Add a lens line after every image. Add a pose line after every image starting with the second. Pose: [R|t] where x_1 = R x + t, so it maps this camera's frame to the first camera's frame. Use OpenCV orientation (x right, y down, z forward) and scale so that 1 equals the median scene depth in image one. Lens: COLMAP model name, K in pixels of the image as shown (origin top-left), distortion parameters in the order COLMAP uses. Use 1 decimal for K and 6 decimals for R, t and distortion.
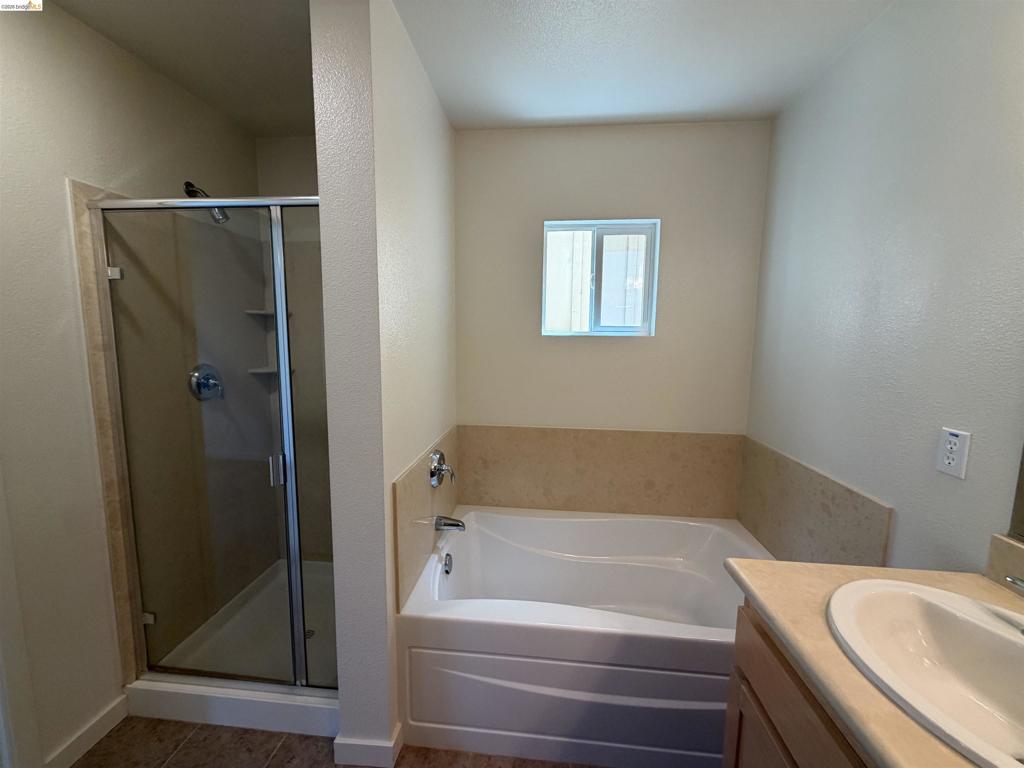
lens RADIAL K [[404.7, 0, 506.6], [0, 404.7, 380.5], [0, 0, 1]] dist [-0.001972, 0.000573]
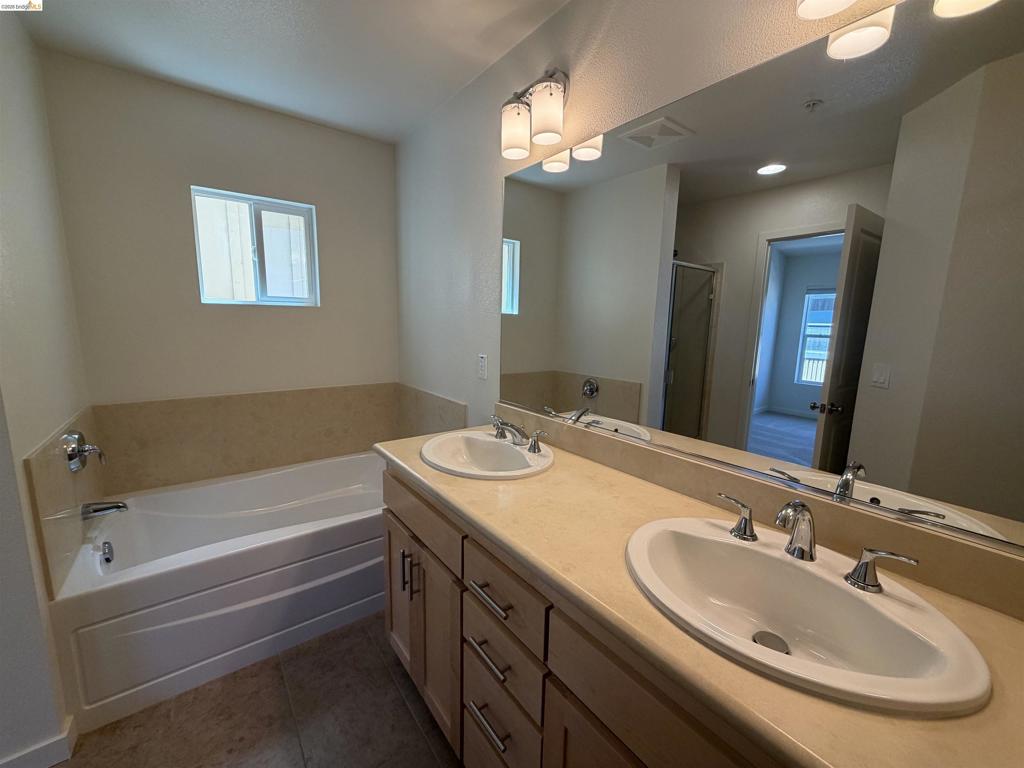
lens RADIAL K [[404.7, 0, 506.6], [0, 404.7, 380.5], [0, 0, 1]] dist [-0.001972, 0.000573]
pose [[0.733086, -0.101210, 0.672563, -0.059348], [0.066621, 0.994796, 0.077084, 0.058818], [-0.676865, -0.011703, 0.736014, -0.277157]]
